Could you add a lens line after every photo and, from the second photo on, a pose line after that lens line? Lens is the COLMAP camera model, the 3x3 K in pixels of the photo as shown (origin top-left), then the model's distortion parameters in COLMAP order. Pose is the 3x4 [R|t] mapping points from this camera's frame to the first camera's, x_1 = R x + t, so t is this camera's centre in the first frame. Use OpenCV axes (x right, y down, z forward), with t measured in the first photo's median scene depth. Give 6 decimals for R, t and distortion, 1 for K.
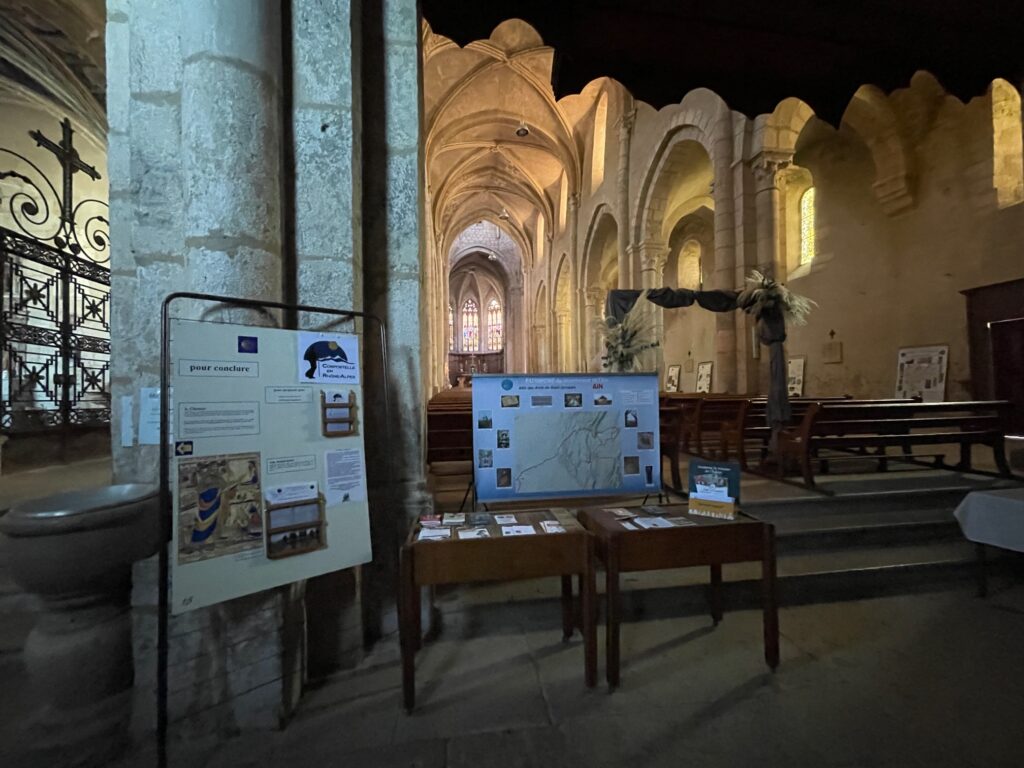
lens RADIAL K [[416.6, 0, 512.0], [0, 416.6, 384.0], [0, 0, 1]] dist [0.000400, 0.000159]
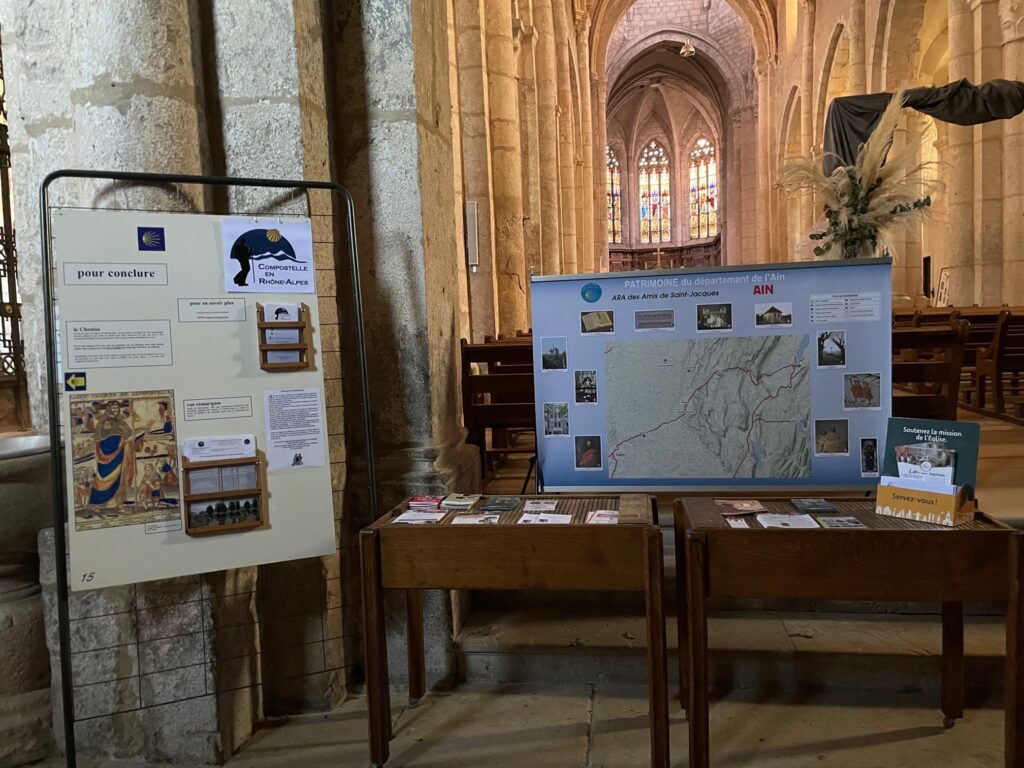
lens RADIAL K [[782.3, 0, 517.6], [0, 782.3, 377.0], [0, 0, 1]] dist [0.106620, -0.141023]
pose [[0.959166, -0.003690, -0.282820, 0.286216], [0.028168, 0.996190, 0.082532, 0.037327], [0.281437, -0.087128, 0.955616, -0.110125]]
